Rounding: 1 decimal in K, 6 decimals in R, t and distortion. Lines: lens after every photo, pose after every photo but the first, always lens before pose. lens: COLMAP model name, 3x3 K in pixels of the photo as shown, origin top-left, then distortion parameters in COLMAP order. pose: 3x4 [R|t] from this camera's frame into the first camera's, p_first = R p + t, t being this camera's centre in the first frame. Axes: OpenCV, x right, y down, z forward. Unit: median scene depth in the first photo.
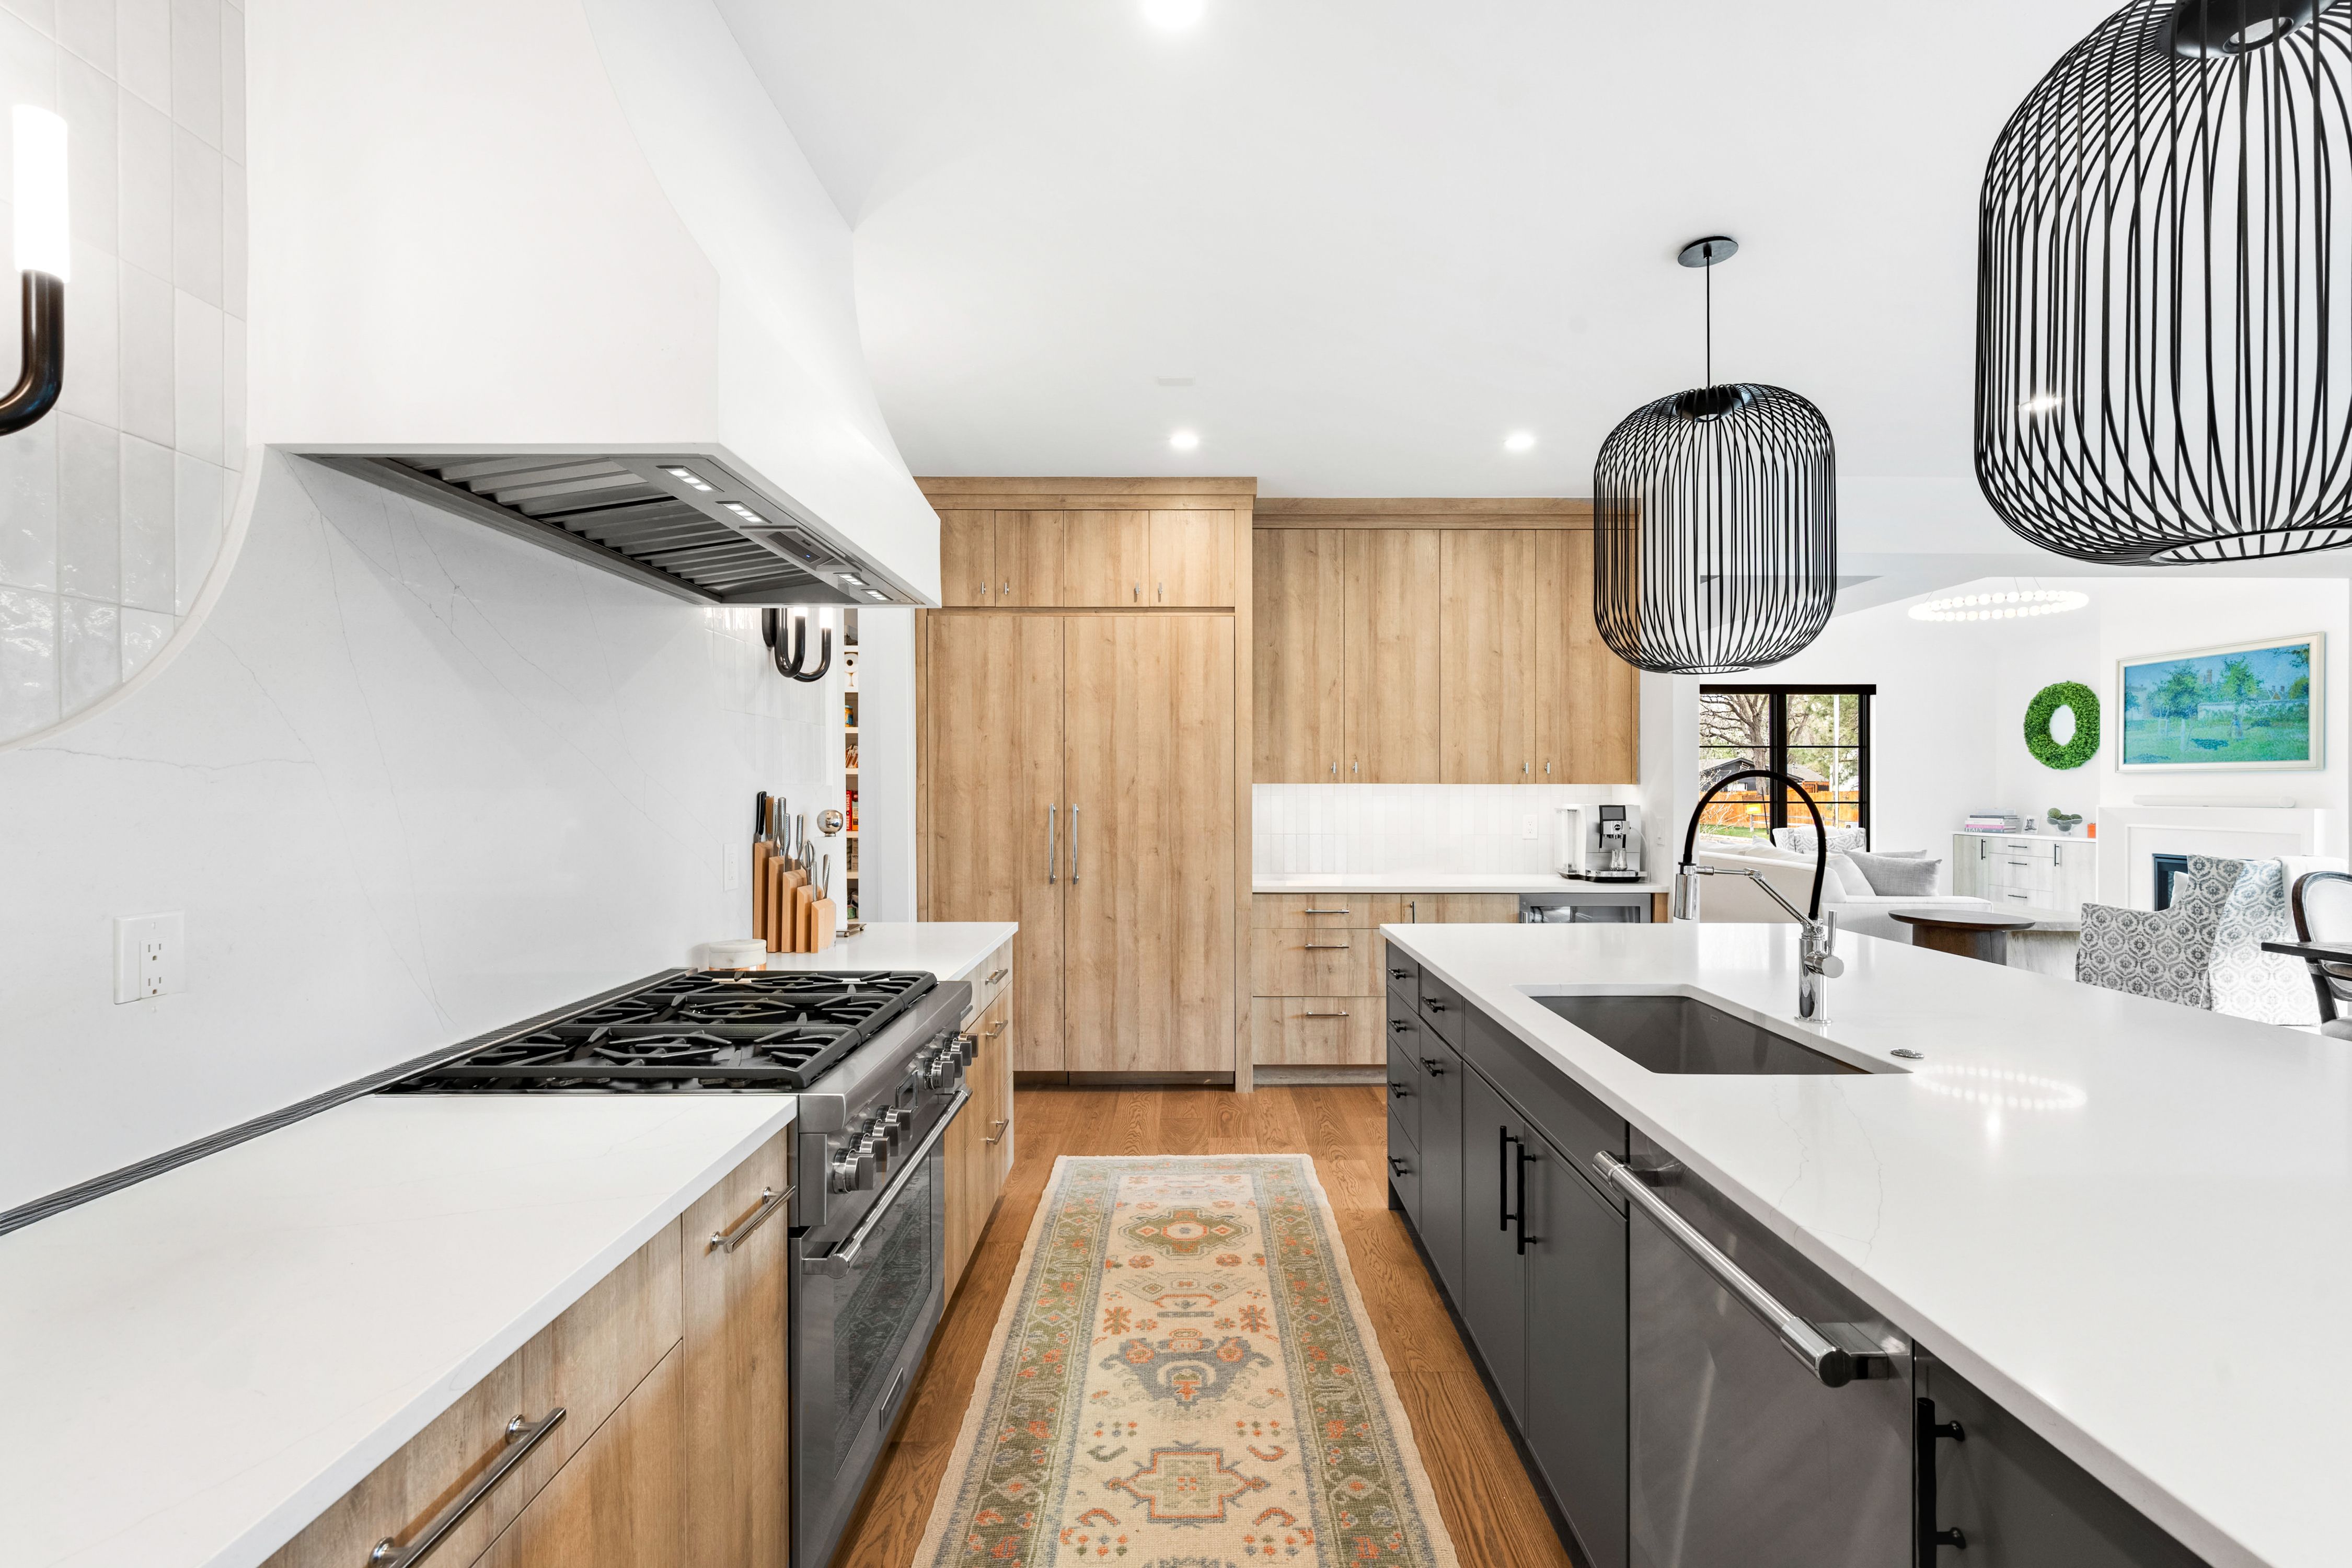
lens RADIAL K [[1060.5, 0, 1180.9], [0, 1060.5, 793.6], [0, 0, 1]] dist [-0.011125, -0.000210]
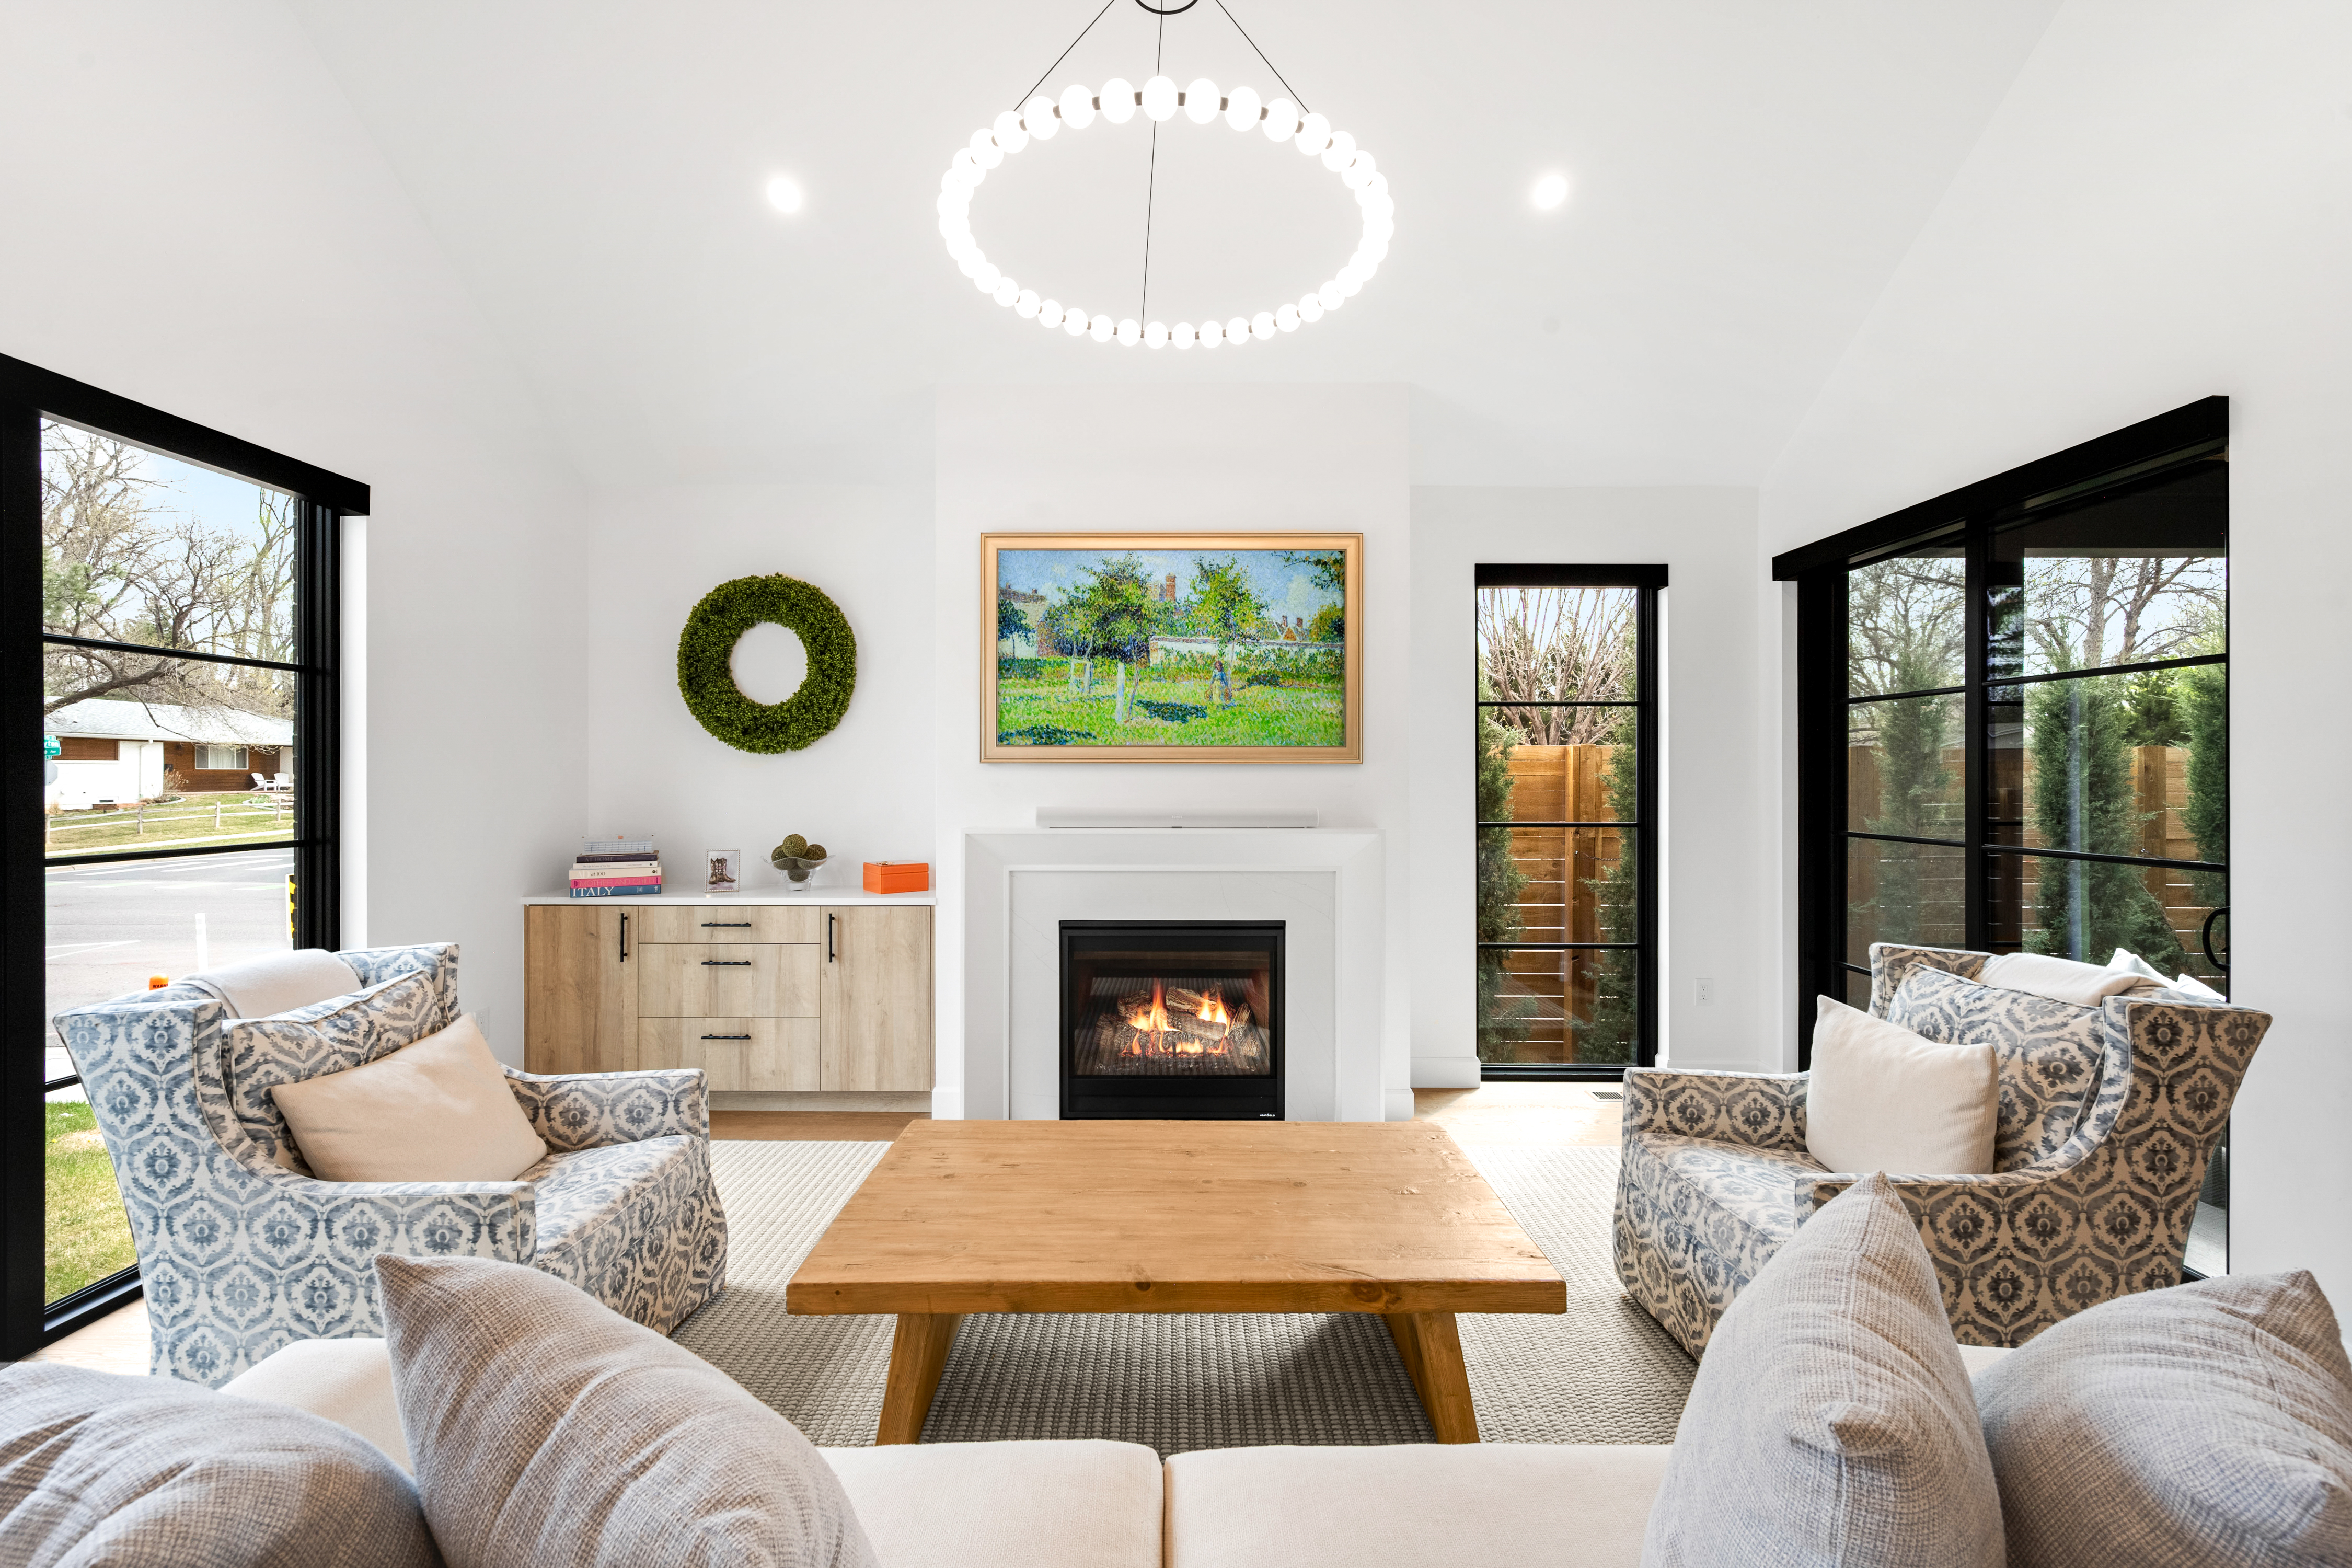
lens RADIAL K [[976.4, 0, 1167.7], [0, 976.4, 783.2], [0, 0, 1]] dist [-0.002797, 0.000565]
pose [[0.017258, -0.007278, 0.999825, 0.762004], [0.004262, 0.999965, 0.007205, -0.022918], [-0.999842, 0.004137, 0.017289, 1.589344]]
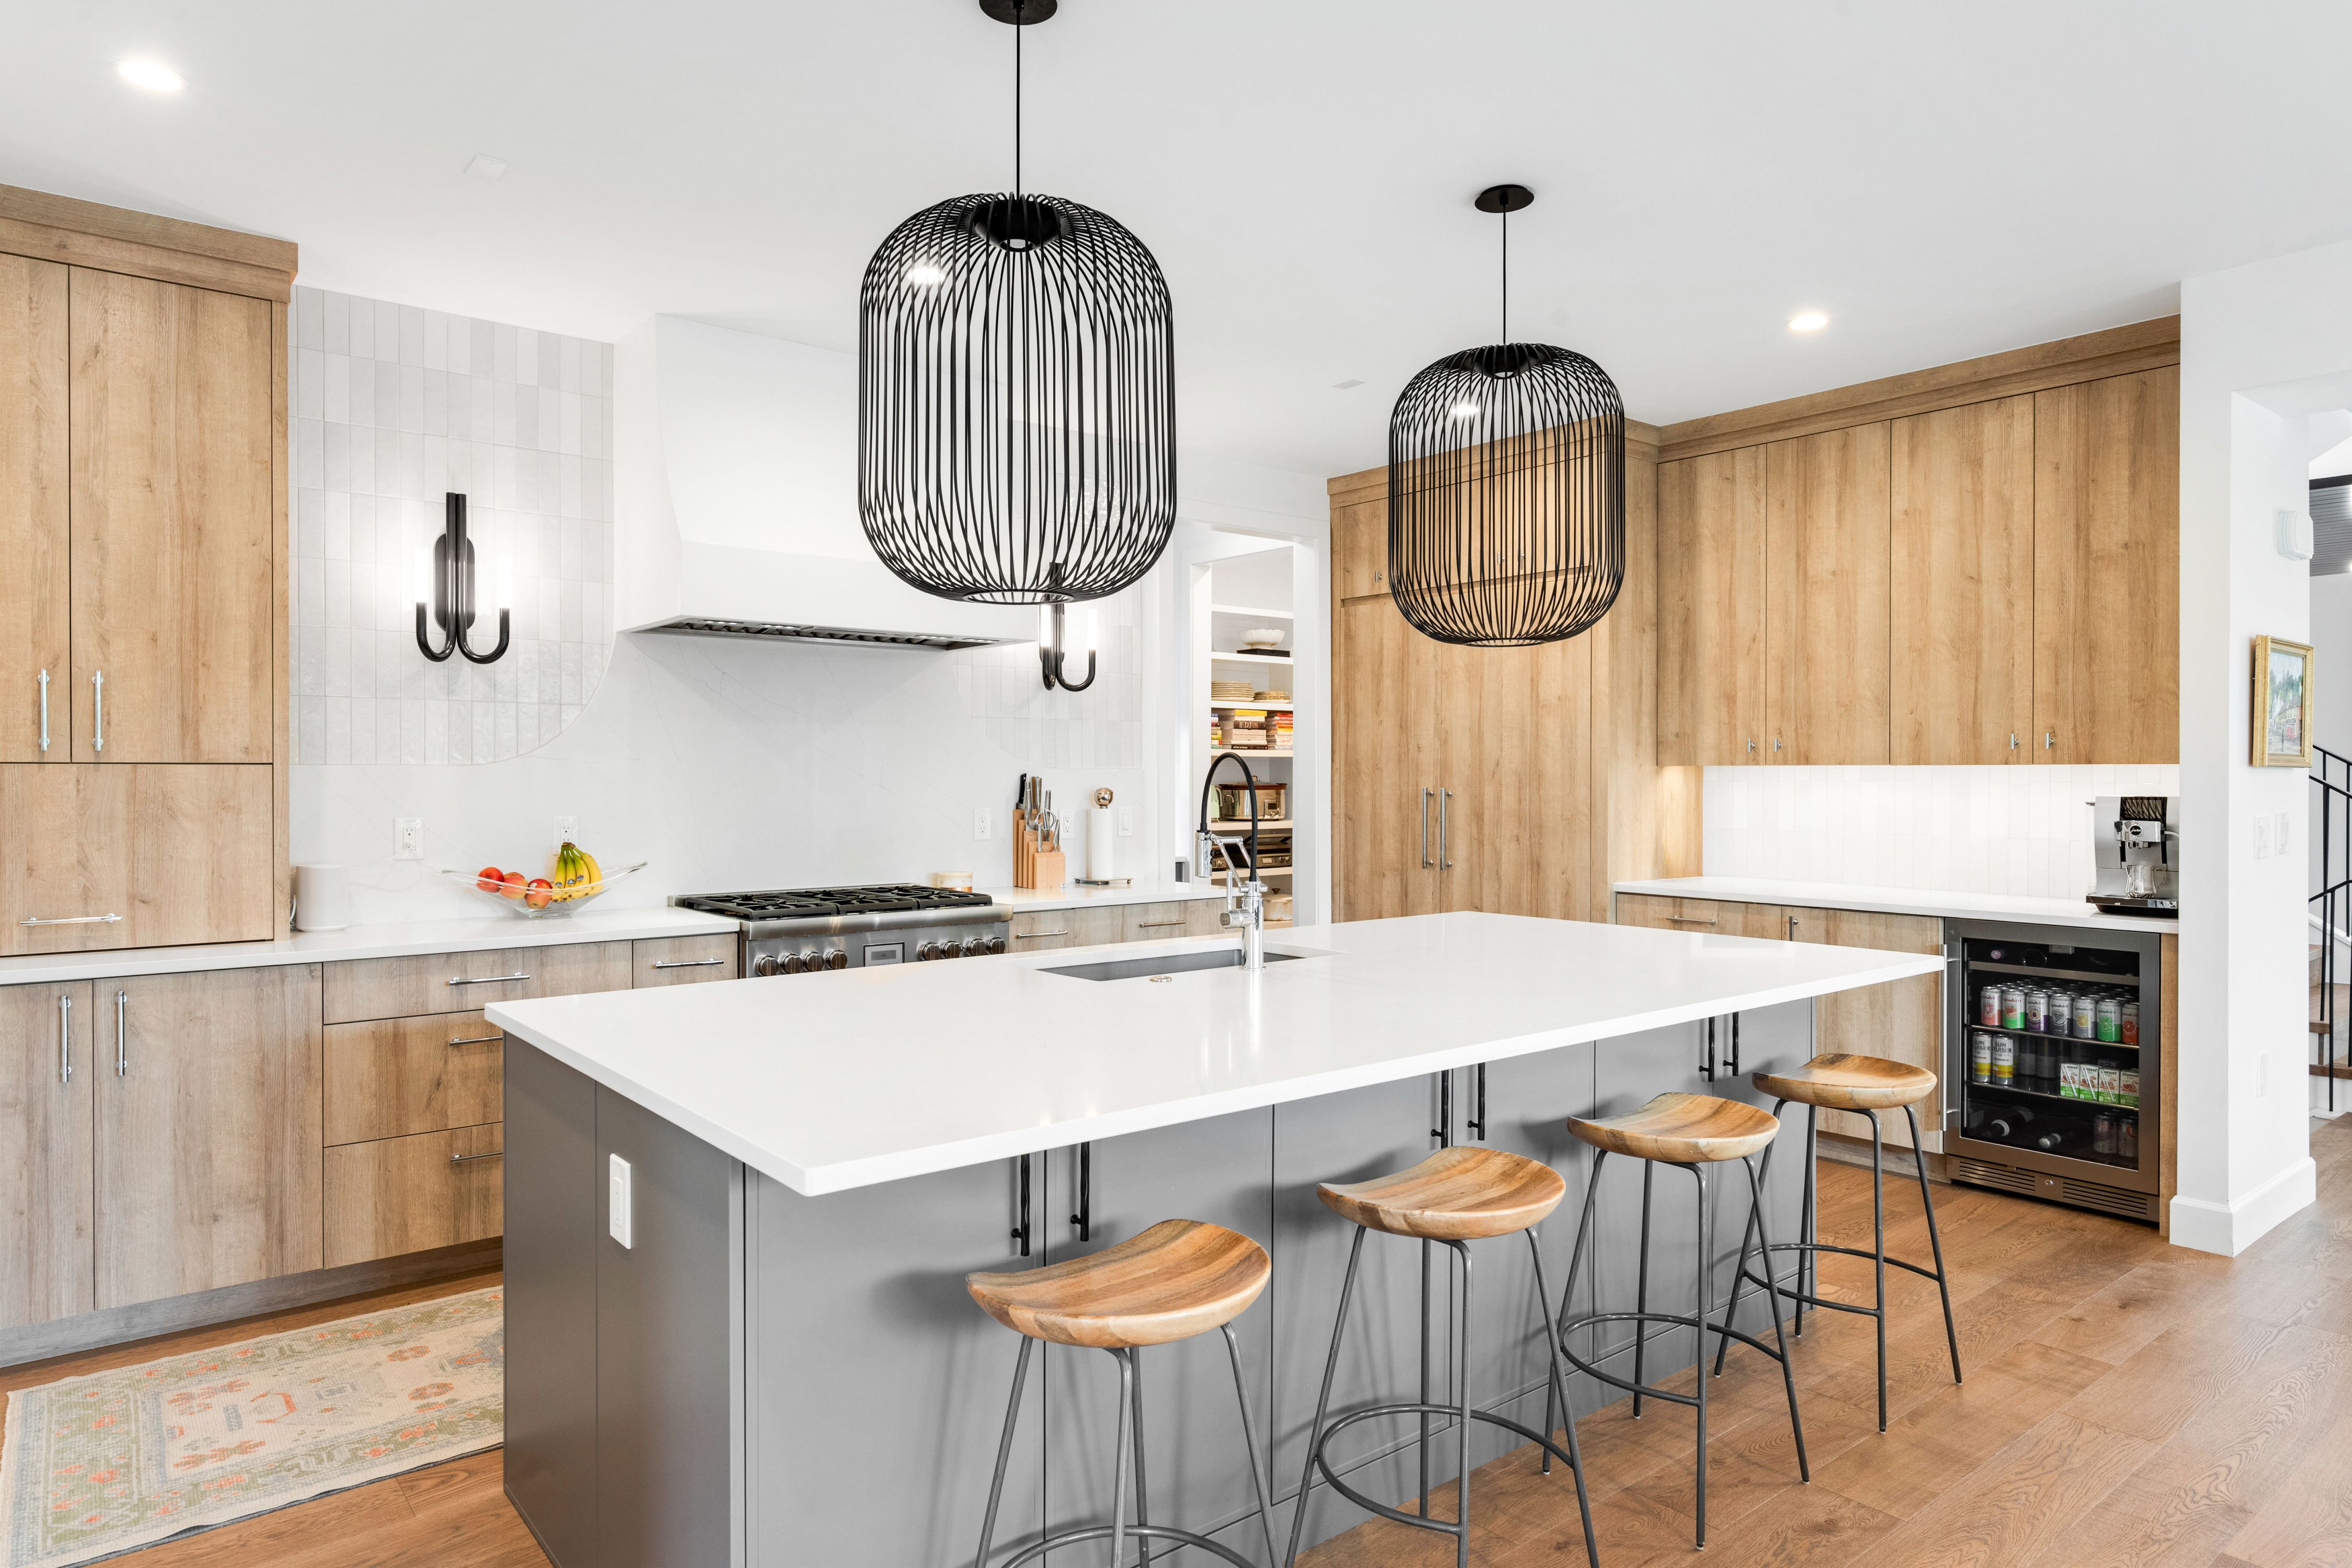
lens RADIAL K [[1417.7, 0, 1140.6], [0, 1417.7, 782.3], [0, 0, 1]] dist [-0.005107, -0.002286]
pose [[0.605976, 0.003906, -0.795473, 0.712627], [-0.004968, 0.999987, 0.001125, 0.004414], [0.795467, 0.003271, 0.605988, -0.011716]]
